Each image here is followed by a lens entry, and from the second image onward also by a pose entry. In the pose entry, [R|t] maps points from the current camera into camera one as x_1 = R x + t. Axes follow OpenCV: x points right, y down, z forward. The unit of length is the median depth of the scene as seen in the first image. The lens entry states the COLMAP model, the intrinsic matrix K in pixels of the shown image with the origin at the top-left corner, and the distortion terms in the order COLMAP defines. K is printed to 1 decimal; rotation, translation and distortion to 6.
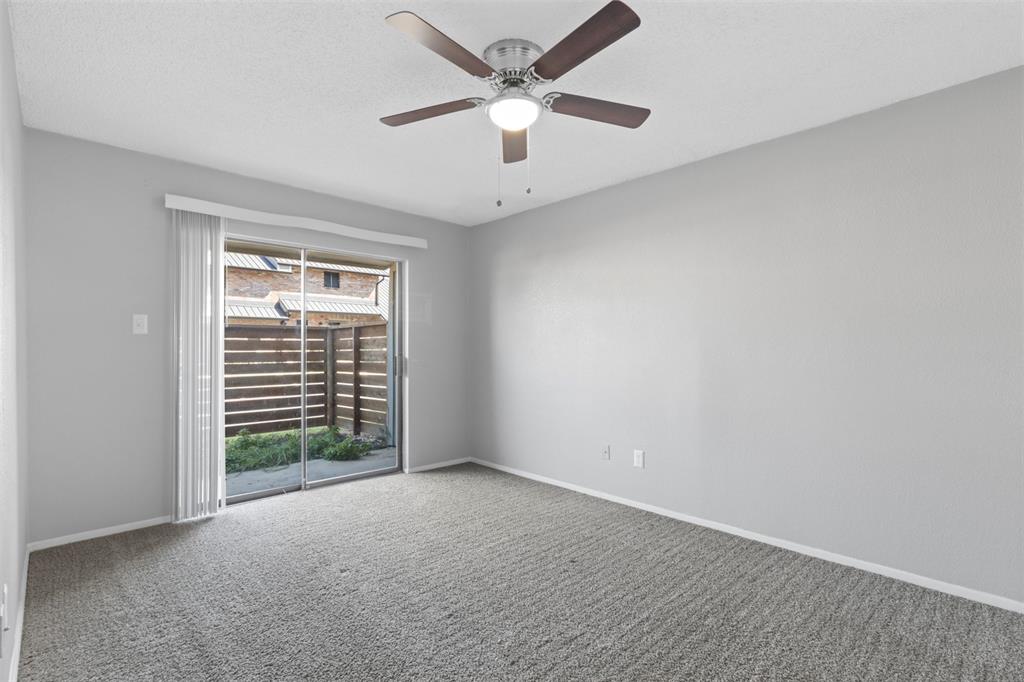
lens RADIAL K [[472.3, 0, 503.8], [0, 472.3, 330.1], [0, 0, 1]] dist [0.000830, -0.000937]
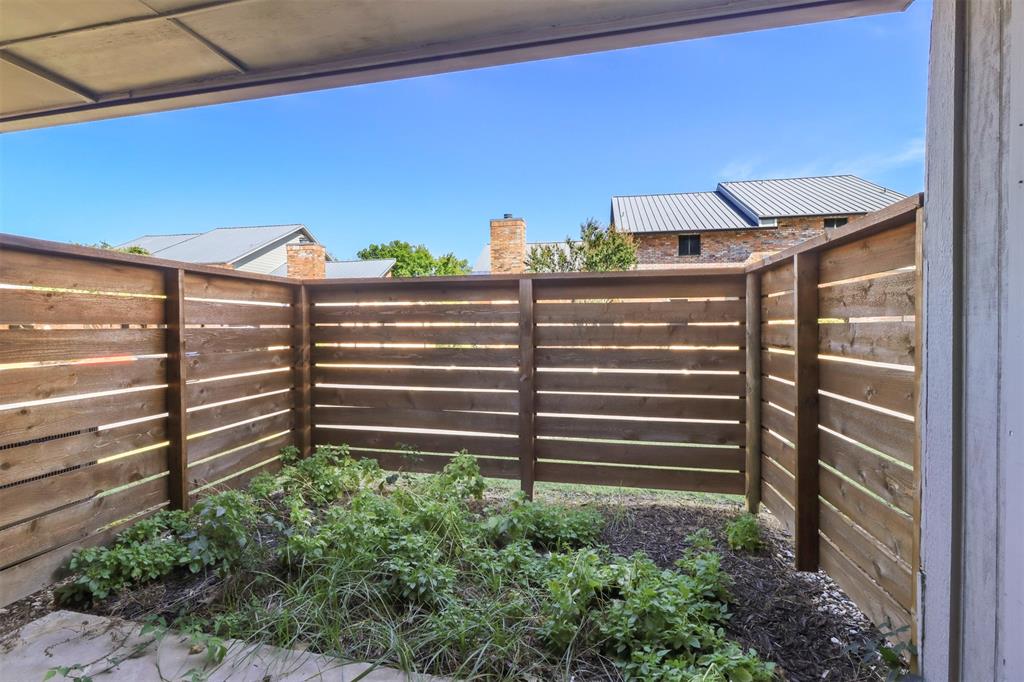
lens RADIAL K [[472.3, 0, 503.8], [0, 472.3, 330.1], [0, 0, 1]] dist [0.000830, -0.000937]
pose [[0.554935, 0.019224, -0.831672, -0.137092], [0.026020, 0.998843, 0.040449, 0.026552], [0.831487, -0.044087, 0.553792, 0.576951]]
